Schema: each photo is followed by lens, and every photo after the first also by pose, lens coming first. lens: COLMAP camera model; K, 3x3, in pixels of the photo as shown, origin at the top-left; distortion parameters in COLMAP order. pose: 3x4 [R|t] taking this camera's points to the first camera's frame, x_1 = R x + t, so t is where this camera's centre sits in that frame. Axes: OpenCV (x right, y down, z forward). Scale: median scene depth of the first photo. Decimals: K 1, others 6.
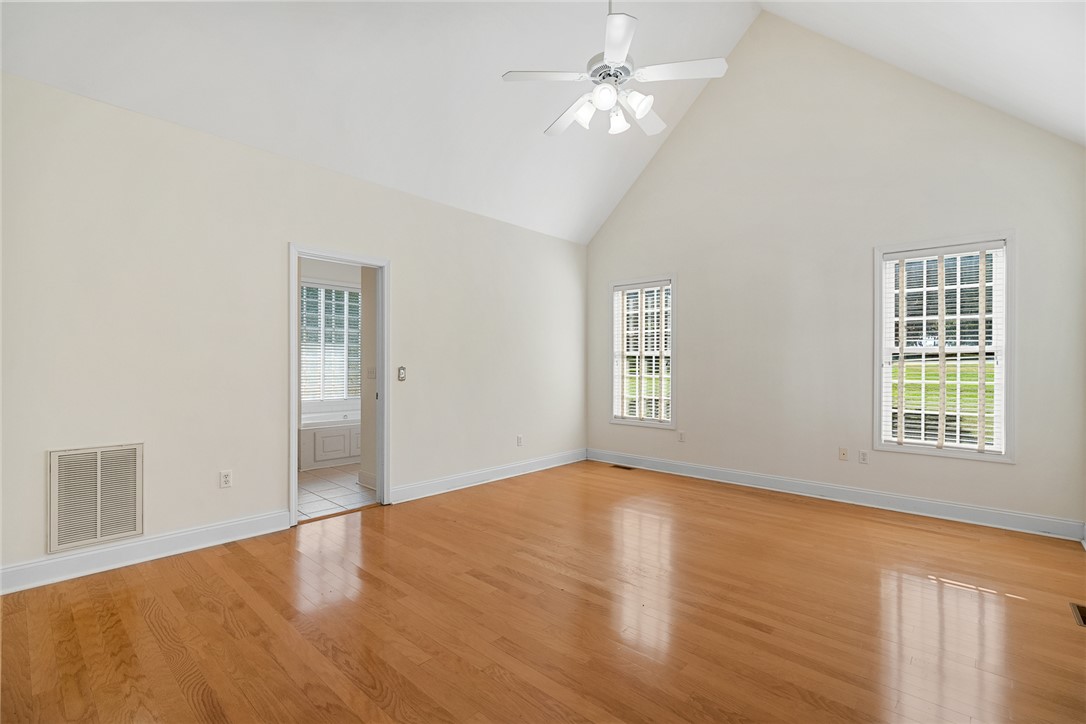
lens RADIAL K [[490.4, 0, 542.3], [0, 490.4, 364.9], [0, 0, 1]] dist [-0.002092, -0.000296]
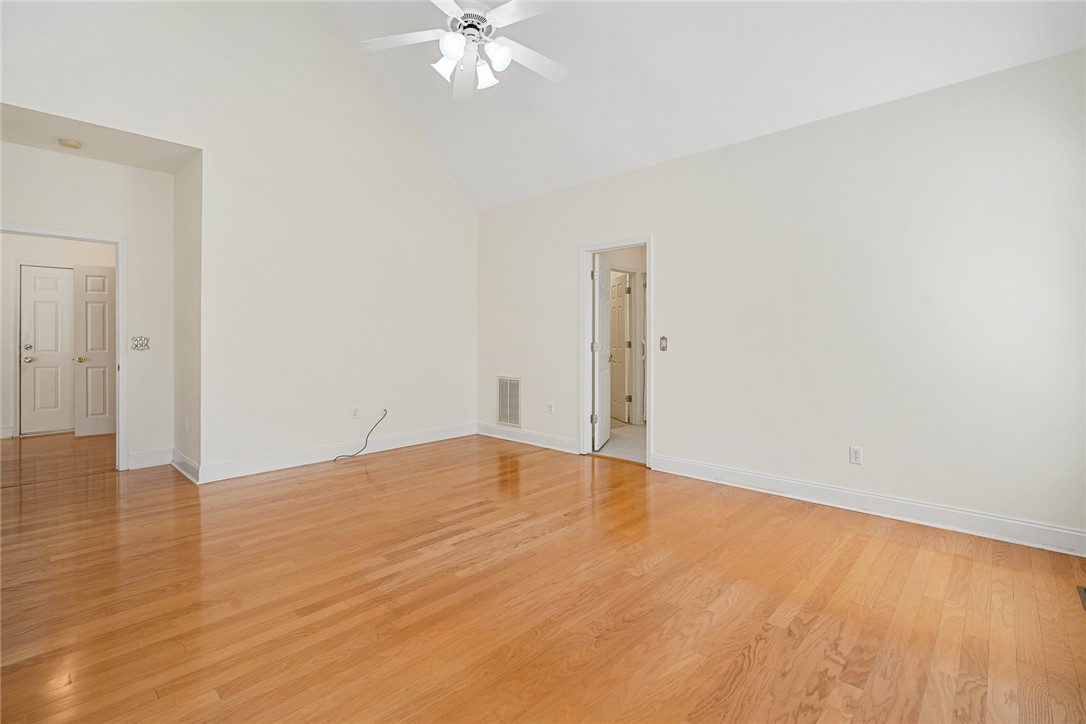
lens RADIAL K [[490.4, 0, 538.4], [0, 490.4, 335.6], [0, 0, 1]] dist [-0.002092, -0.000296]
pose [[-0.016611, -0.013268, -0.999774, 0.869419], [-0.004926, 0.999901, -0.013188, 0.019737], [0.999850, 0.004706, -0.016675, 0.918265]]
